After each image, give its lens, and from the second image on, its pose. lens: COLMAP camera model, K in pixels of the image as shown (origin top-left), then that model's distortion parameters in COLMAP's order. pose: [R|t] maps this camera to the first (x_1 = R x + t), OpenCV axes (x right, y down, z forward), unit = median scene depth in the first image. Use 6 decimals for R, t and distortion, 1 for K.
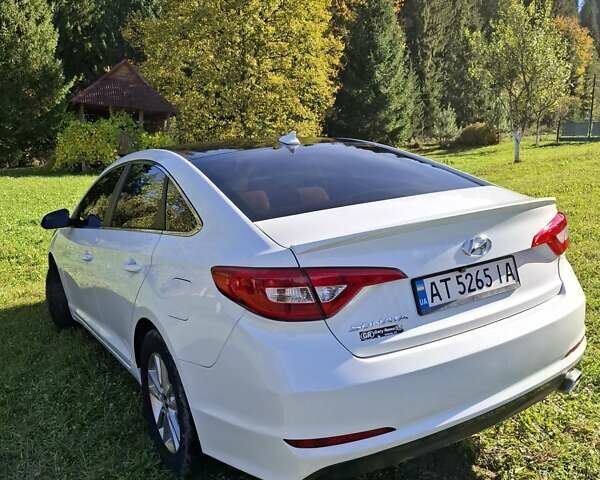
lens RADIAL K [[542.3, 0, 300.0], [0, 542.3, 240.0], [0, 0, 1]] dist [0.092789, -0.099132]
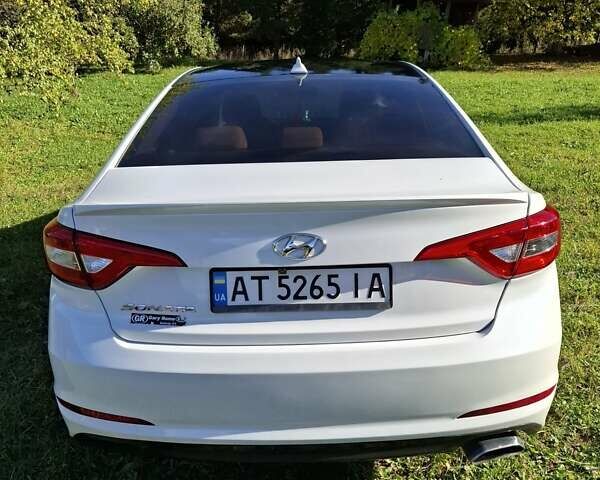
lens RADIAL K [[542.3, 0, 300.0], [0, 542.3, 240.0], [0, 0, 1]] dist [0.092789, -0.099132]
pose [[0.854078, 0.213203, -0.474442, 0.665251], [-0.124664, 0.969453, 0.211232, -0.153105], [0.504985, -0.121262, 0.854568, 0.341320]]
